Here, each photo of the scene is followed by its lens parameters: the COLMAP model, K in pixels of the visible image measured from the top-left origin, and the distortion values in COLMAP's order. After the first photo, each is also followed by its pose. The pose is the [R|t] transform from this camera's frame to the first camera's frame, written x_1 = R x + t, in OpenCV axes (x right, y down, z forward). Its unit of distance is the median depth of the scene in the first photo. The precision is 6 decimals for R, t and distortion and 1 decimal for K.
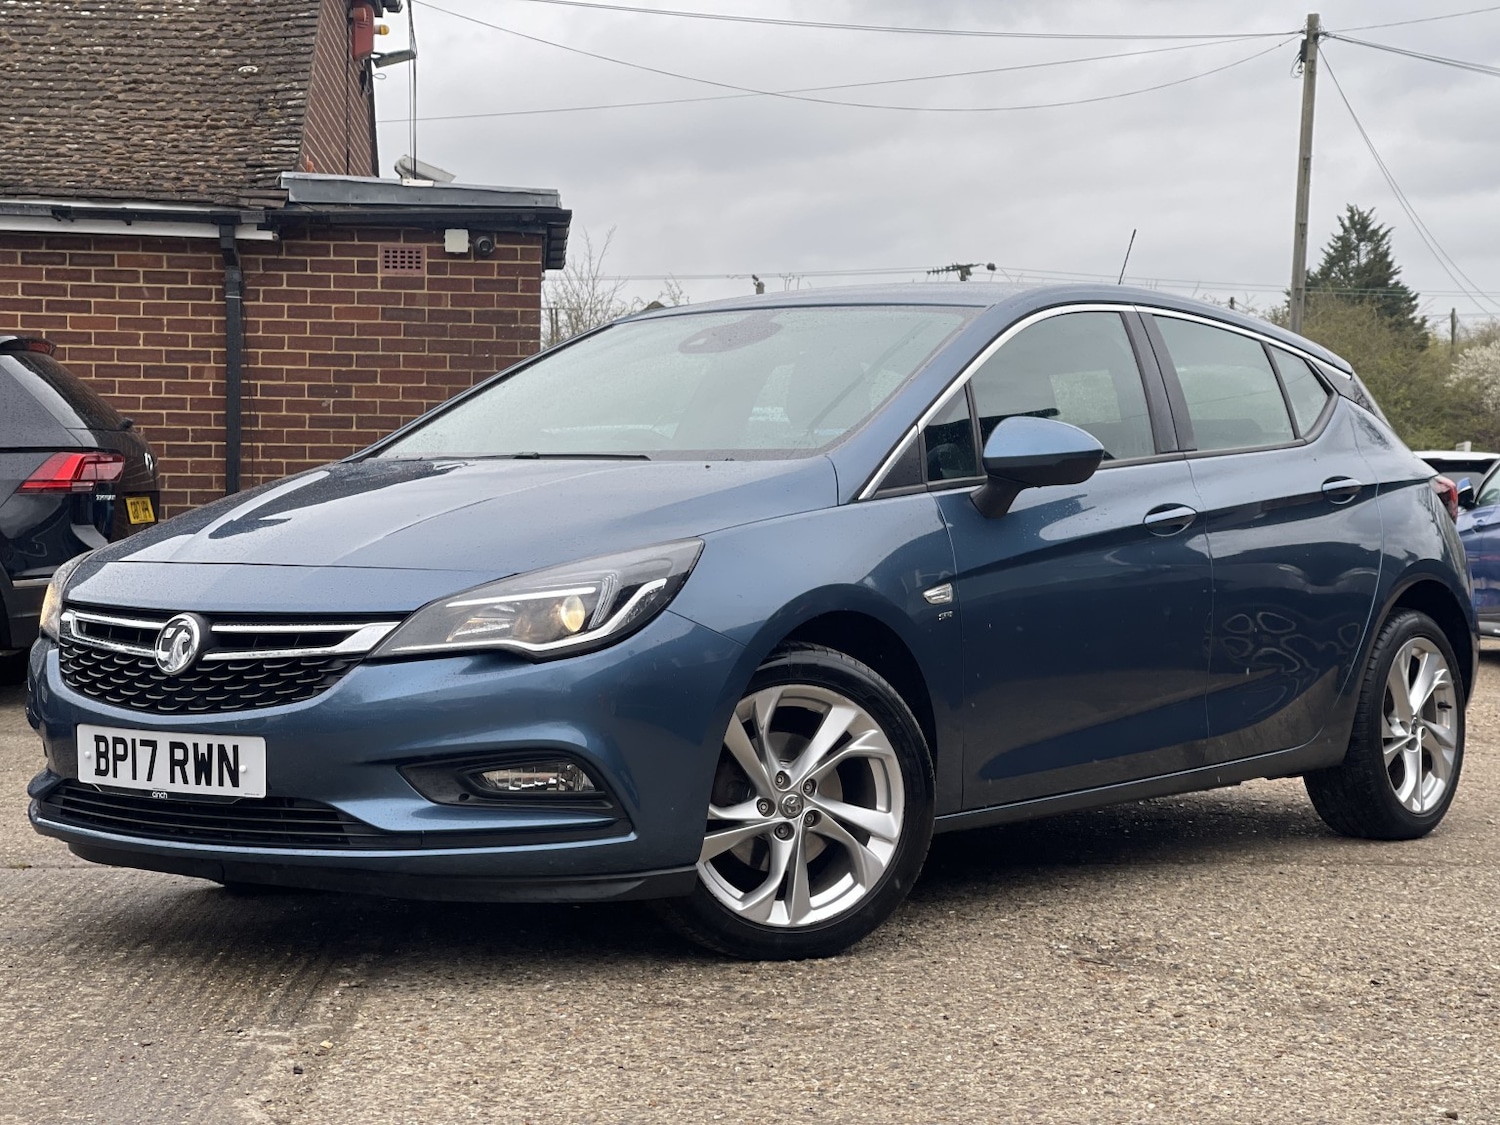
lens RADIAL K [[2774.8, 0, 754.3], [0, 2774.8, 548.0], [0, 0, 1]] dist [0.194568, 0.000000]
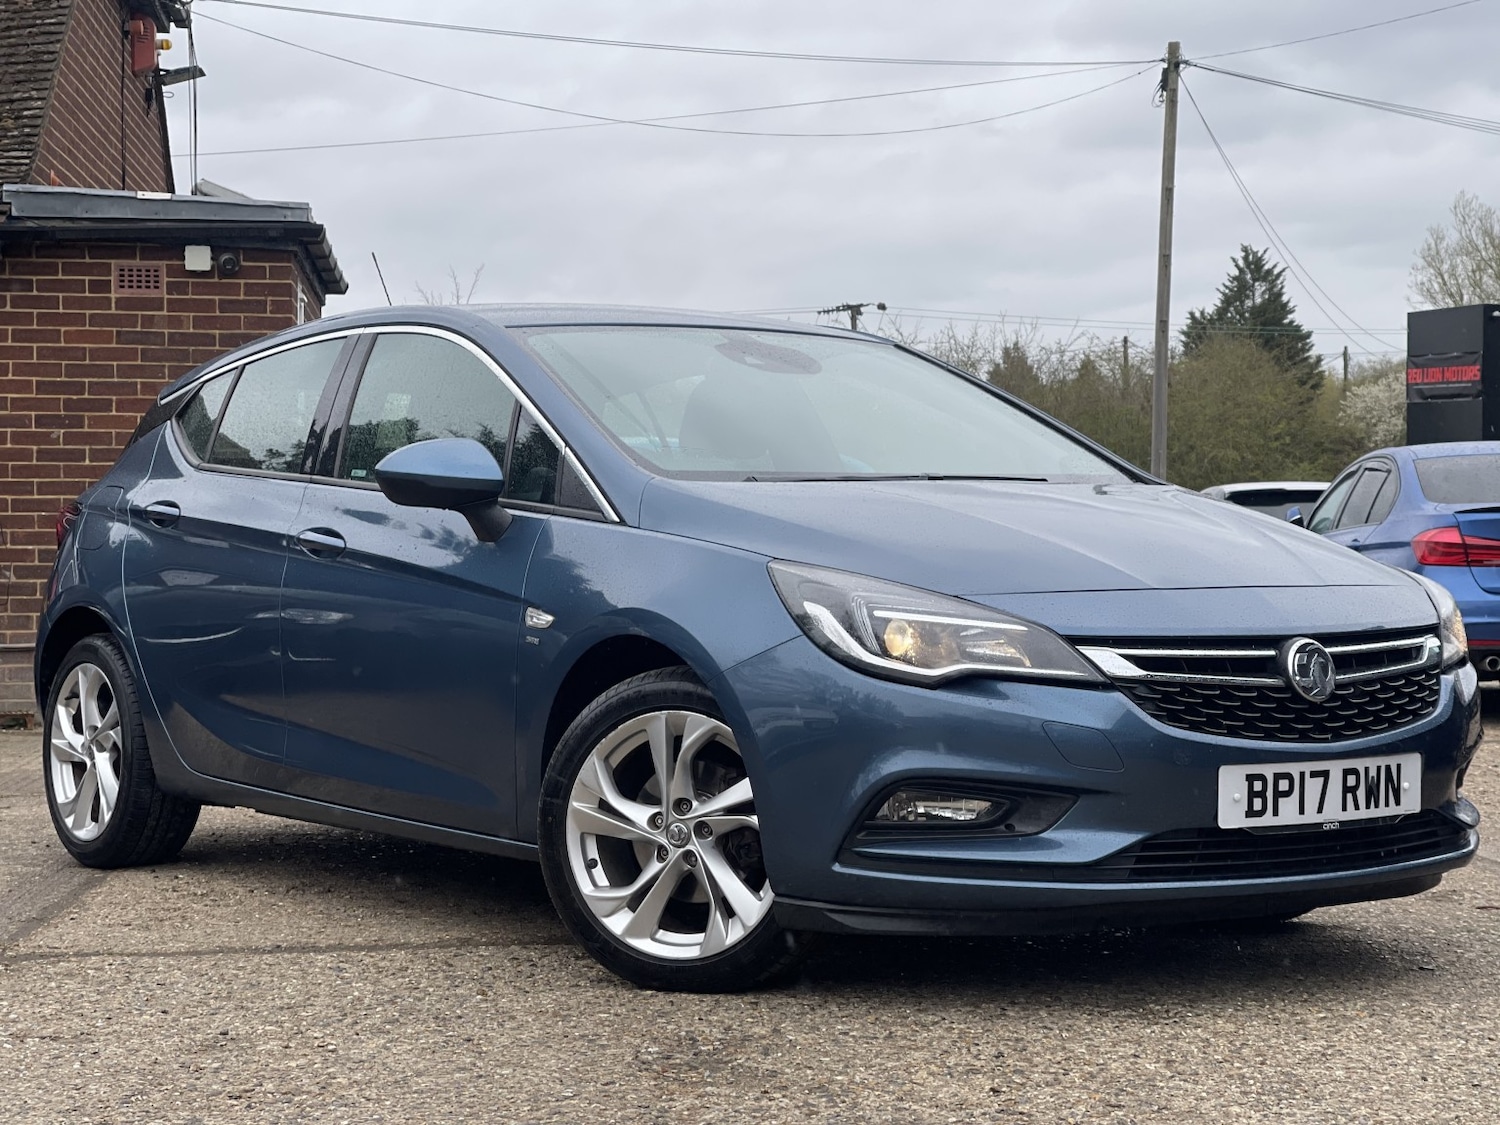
lens RADIAL K [[2774.8, 0, 749.9], [0, 2774.8, 554.4], [0, 0, 1]] dist [0.194568, 0.000000]
pose [[0.999482, -0.010436, 0.030448, 0.117824], [0.010852, 0.999850, -0.013514, 0.006666], [-0.030302, 0.013837, 0.999445, 0.166741]]
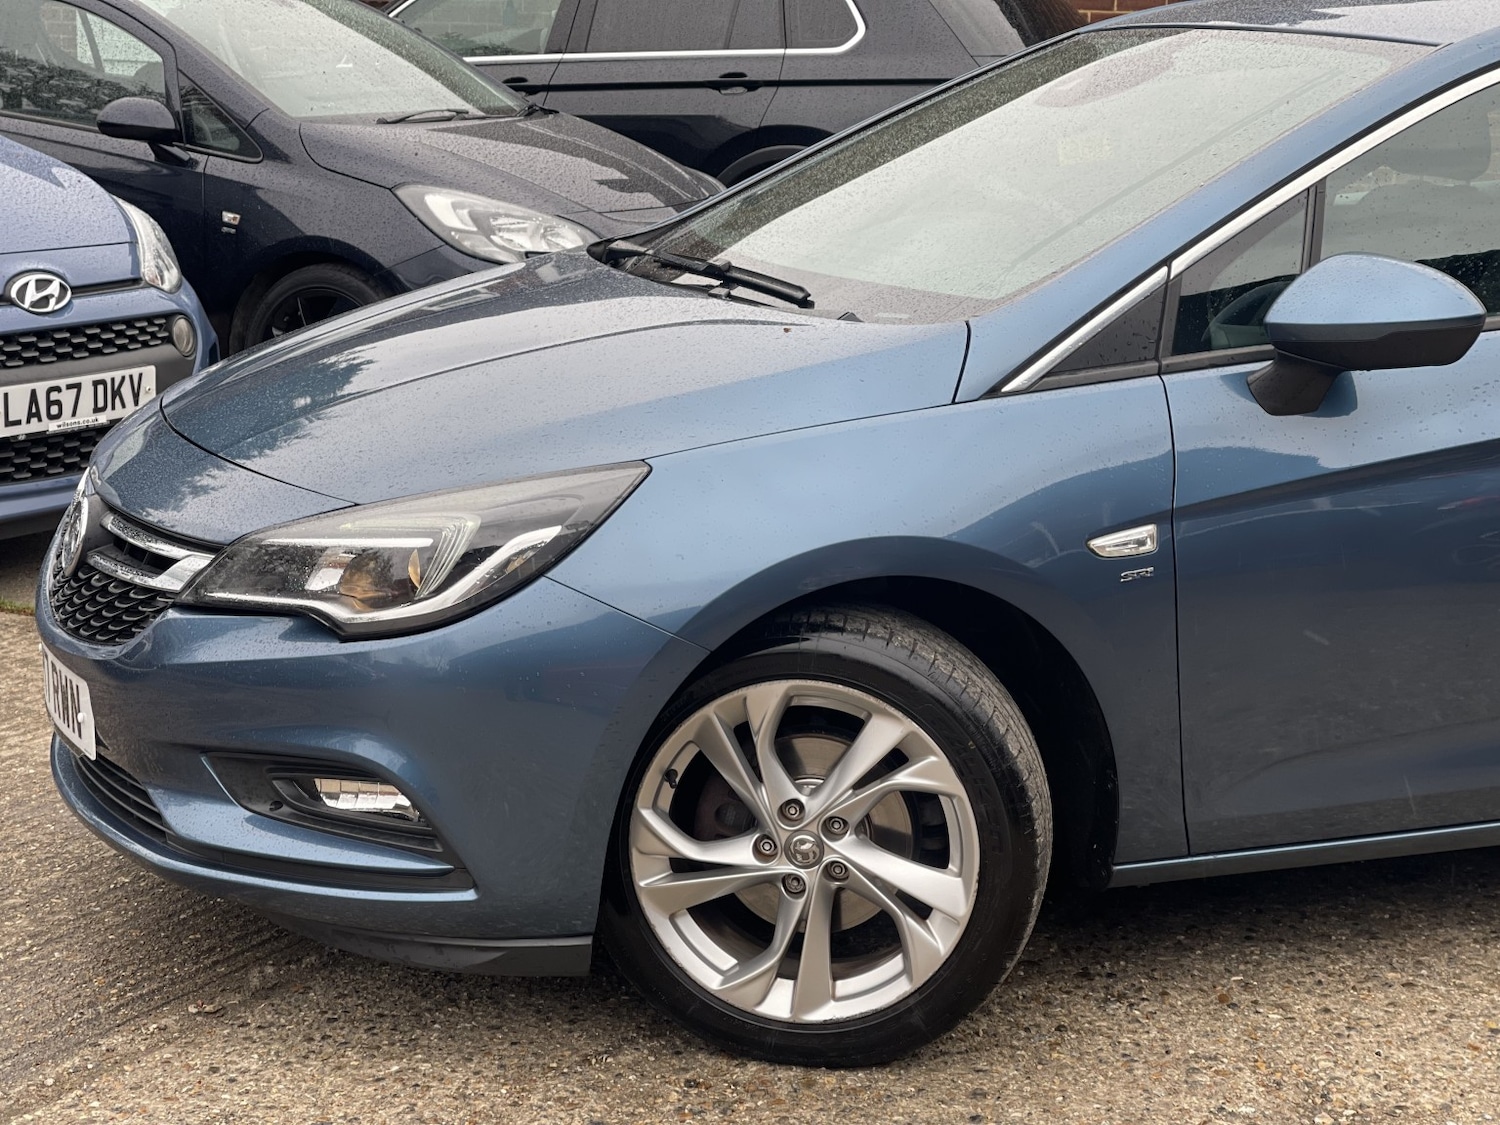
lens RADIAL K [[2774.8, 0, 749.9], [0, 2774.8, 543.9], [0, 0, 1]] dist [0.194568, 0.000000]
pose [[0.855062, 0.109256, -0.506885, 0.333768], [-0.019224, 0.983557, 0.179572, -0.102028], [0.518170, -0.143800, 0.843102, 0.418896]]
